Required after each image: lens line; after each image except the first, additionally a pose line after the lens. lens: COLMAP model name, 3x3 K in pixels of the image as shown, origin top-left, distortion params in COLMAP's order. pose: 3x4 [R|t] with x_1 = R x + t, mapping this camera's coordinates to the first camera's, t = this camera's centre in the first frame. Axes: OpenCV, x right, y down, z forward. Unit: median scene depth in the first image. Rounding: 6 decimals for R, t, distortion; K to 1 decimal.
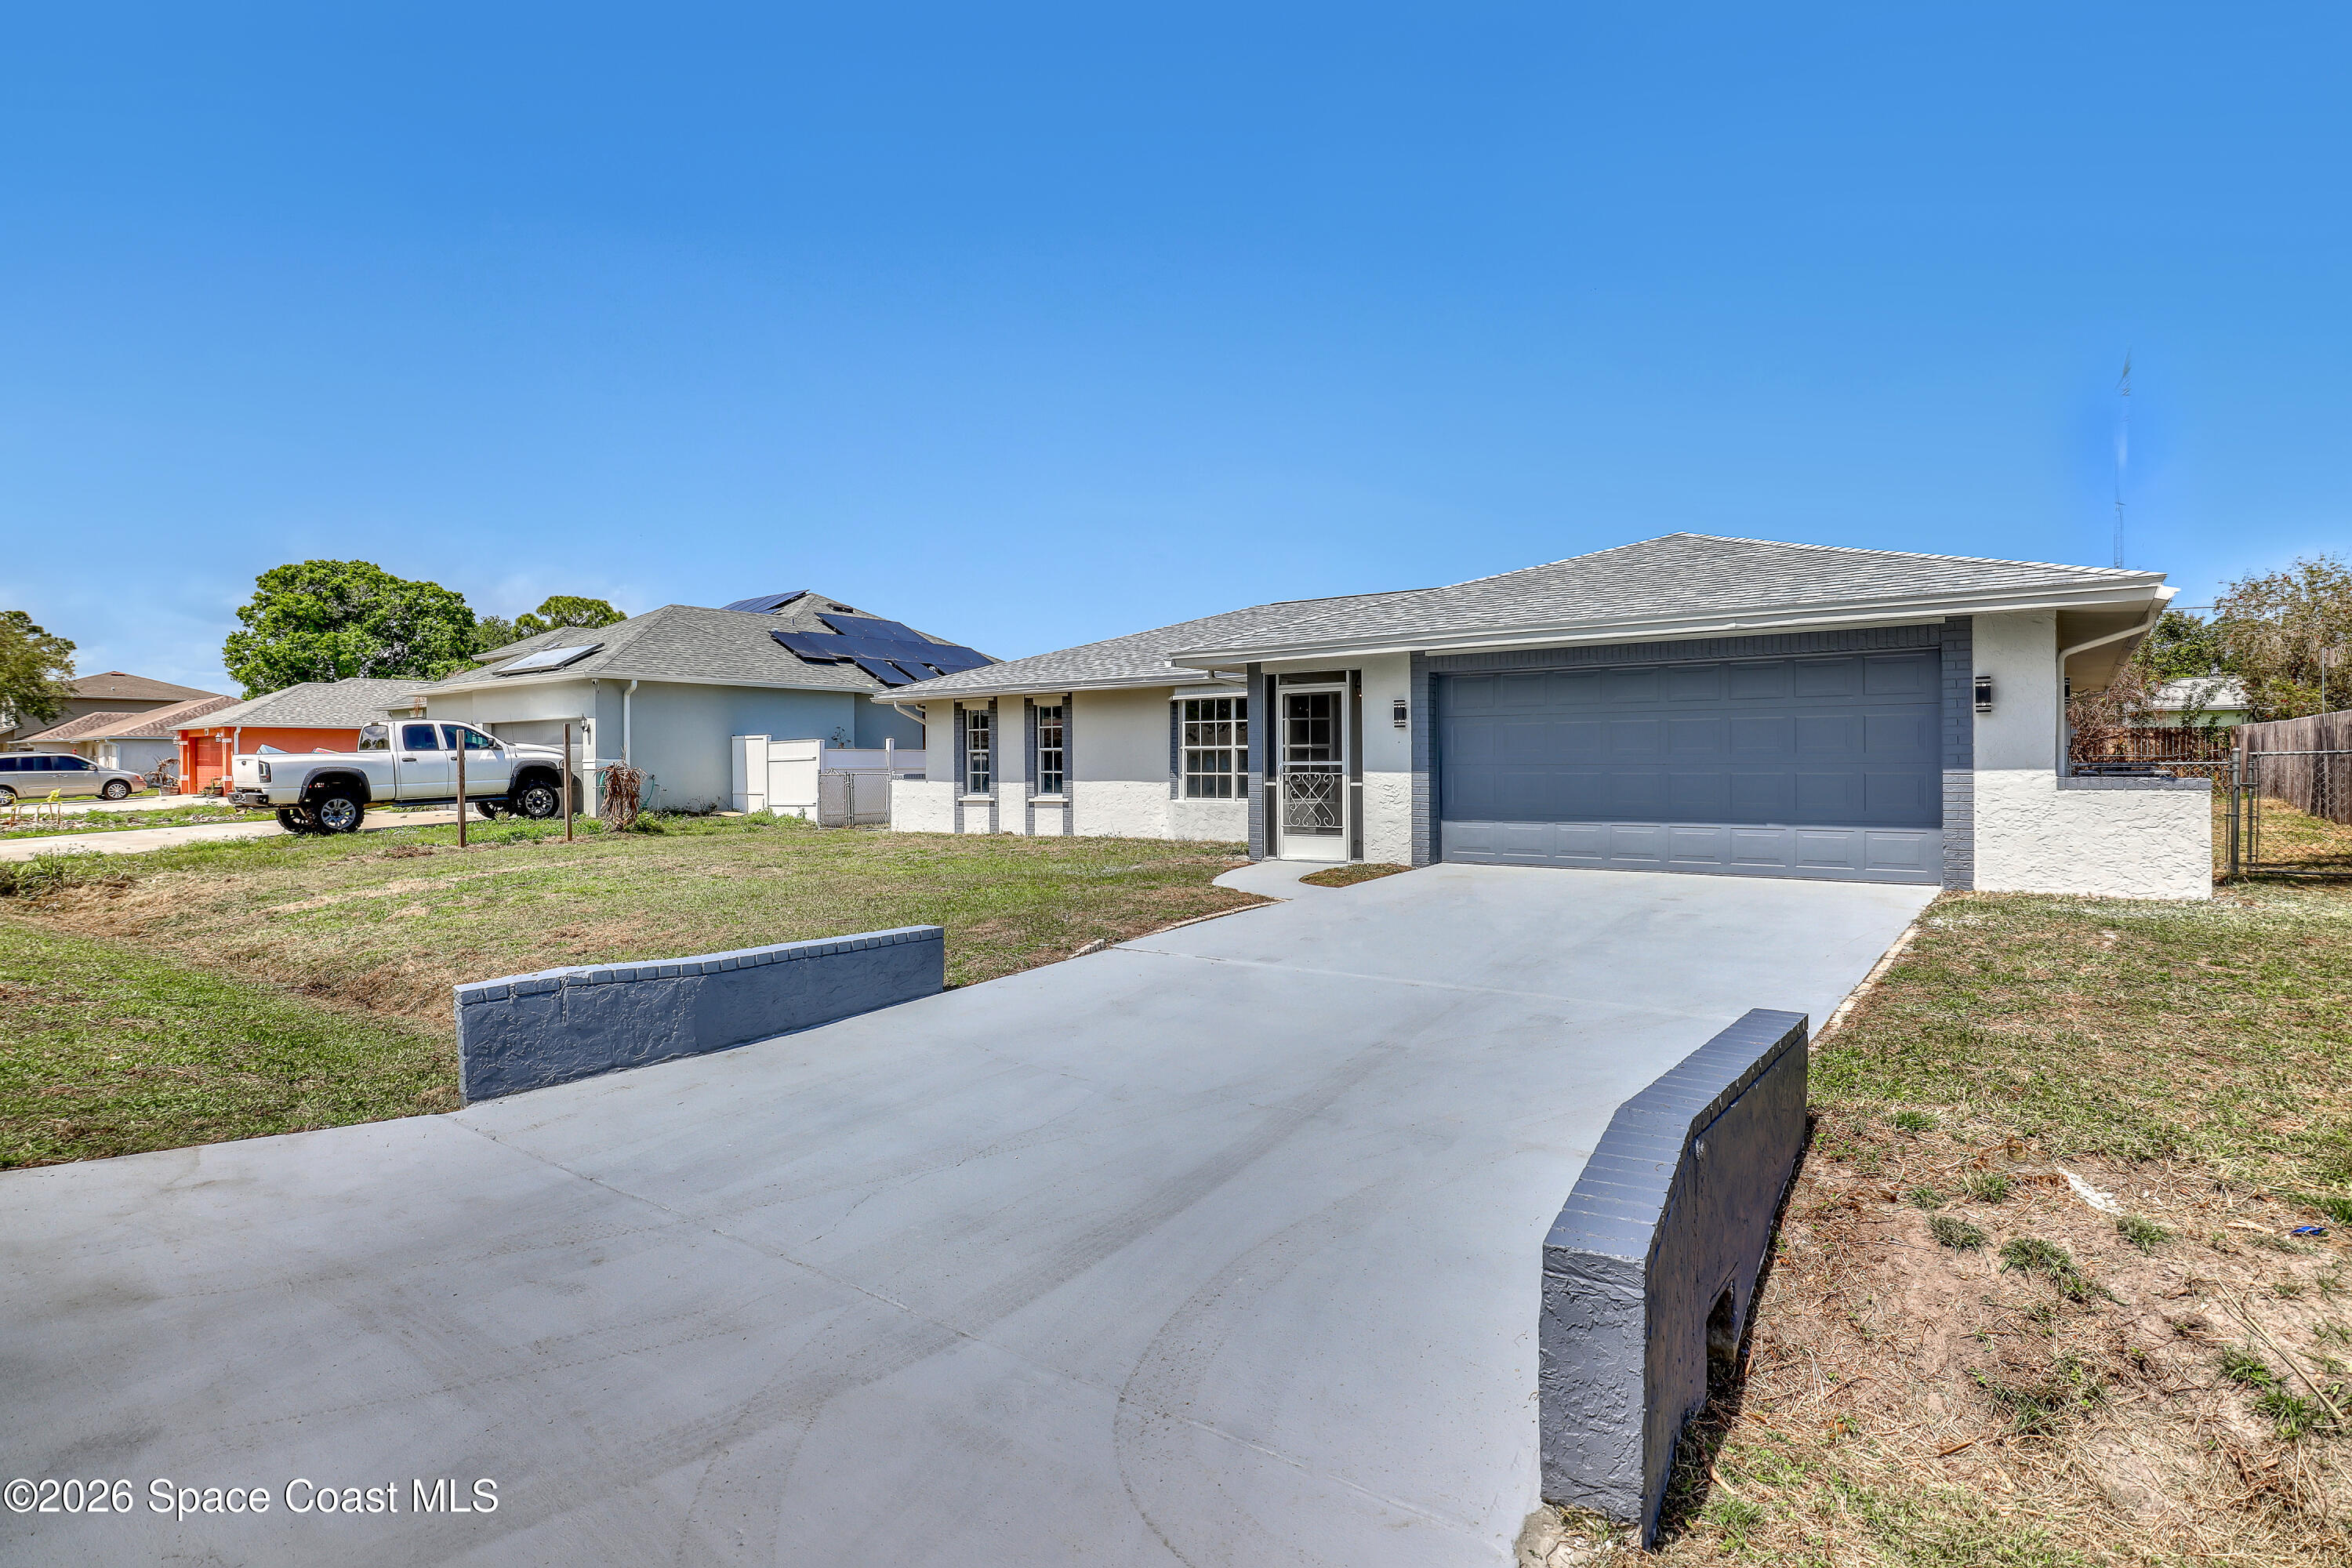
lens RADIAL K [[1201.0, 0, 1170.8], [0, 1201.0, 759.0], [0, 0, 1]] dist [-0.026382, -0.000870]
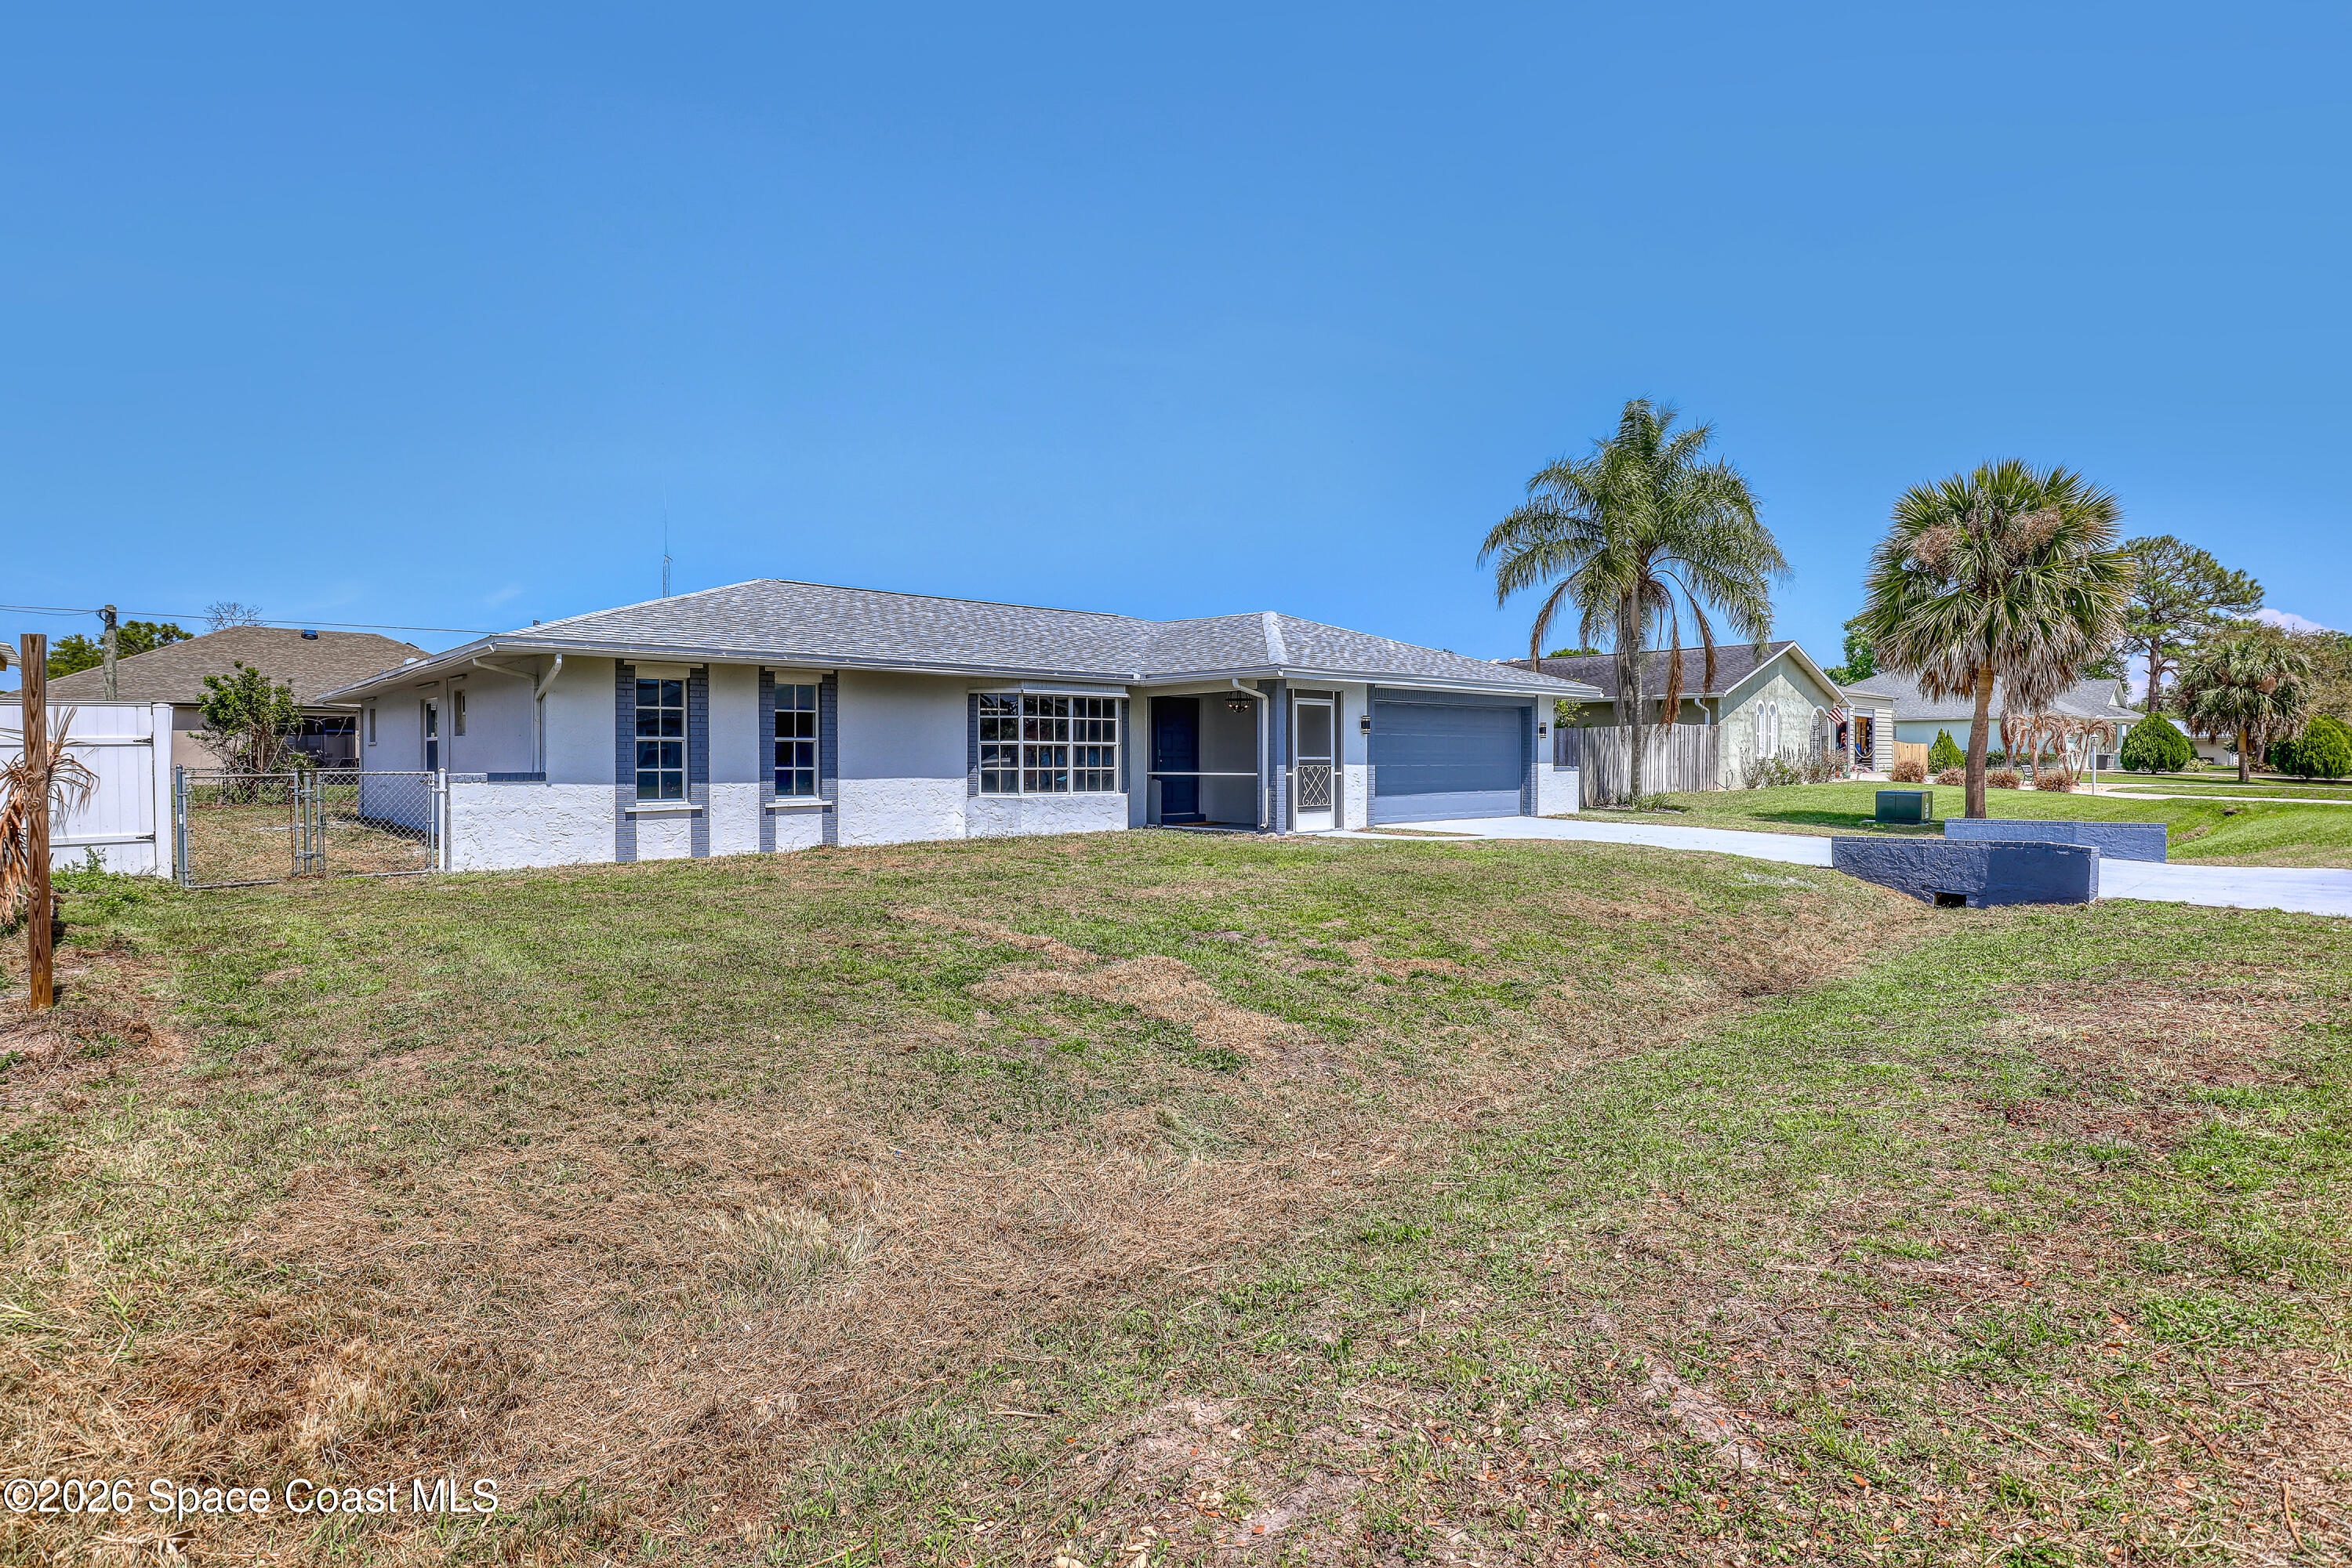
lens RADIAL K [[1201.0, 0, 1170.8], [0, 1201.0, 759.0], [0, 0, 1]] dist [-0.026382, -0.000870]
pose [[0.175991, 0.008043, 0.984359, -0.988857], [-0.002252, 0.999967, -0.007768, 0.012174], [-0.984389, -0.000850, 0.176003, 0.746013]]
